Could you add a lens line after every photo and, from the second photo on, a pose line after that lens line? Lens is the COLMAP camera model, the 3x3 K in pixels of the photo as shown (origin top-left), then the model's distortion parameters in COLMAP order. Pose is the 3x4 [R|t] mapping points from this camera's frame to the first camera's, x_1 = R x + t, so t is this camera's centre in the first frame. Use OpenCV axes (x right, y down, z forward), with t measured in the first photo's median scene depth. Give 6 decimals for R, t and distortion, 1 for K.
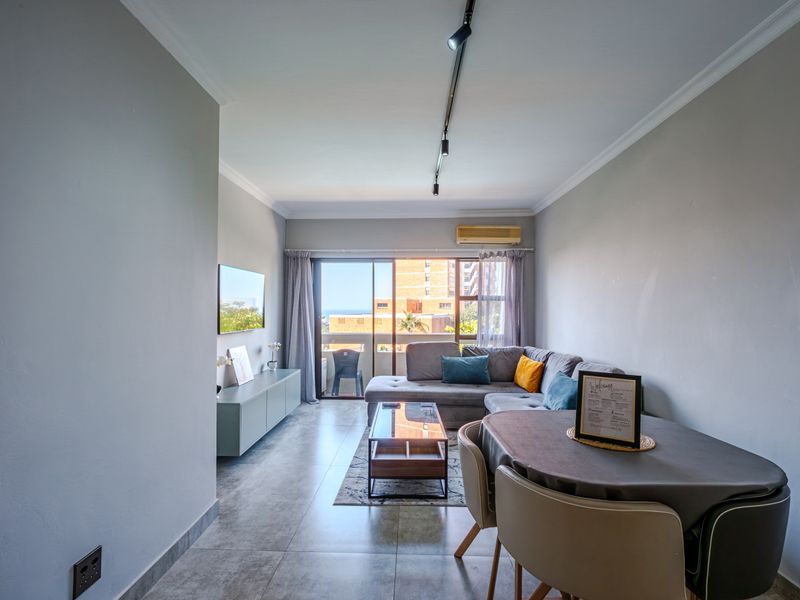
lens RADIAL K [[396.6, 0, 394.8], [0, 396.6, 302.7], [0, 0, 1]] dist [0.000924, 0.000170]
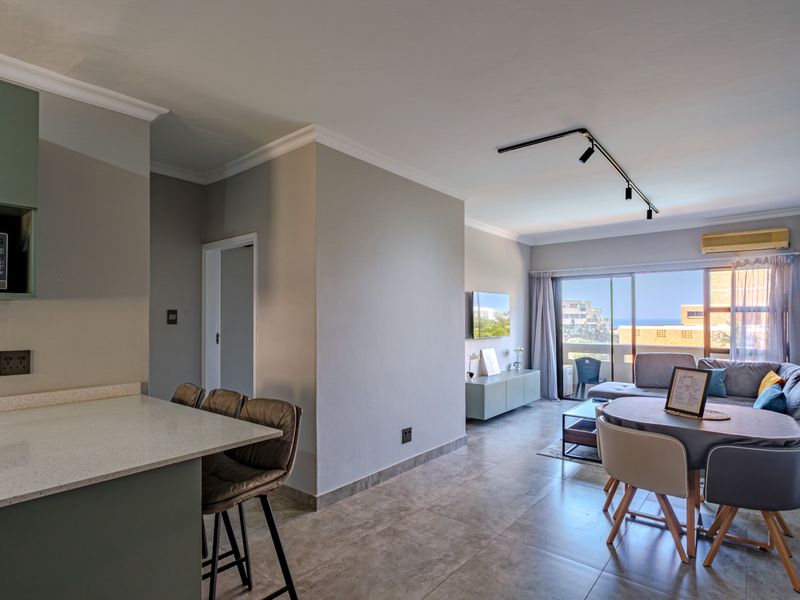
lens RADIAL K [[415.6, 0, 394.7], [0, 415.6, 305.4], [0, 0, 1]] dist [0.005154, 0.001632]
pose [[0.786854, -0.022823, -0.616717, 0.195312], [0.012472, 0.999700, -0.021083, -0.010851], [0.617013, 0.008897, 0.786903, -0.274424]]
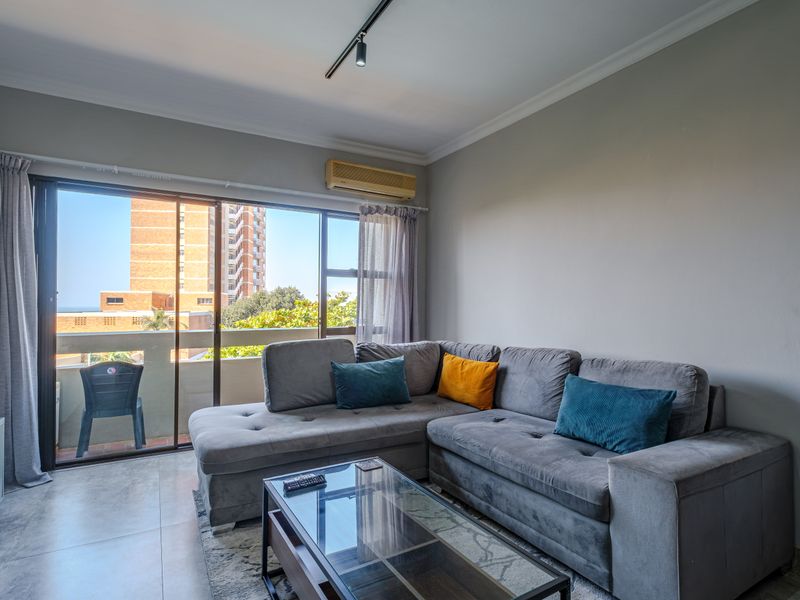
lens RADIAL K [[415.6, 0, 394.7], [0, 415.6, 305.4], [0, 0, 1]] dist [0.005154, 0.001632]
pose [[0.844413, 0.003686, 0.535681, -0.116566], [-0.010846, 0.999889, 0.010216, 0.036183], [-0.535584, -0.014436, 0.844359, 0.374457]]
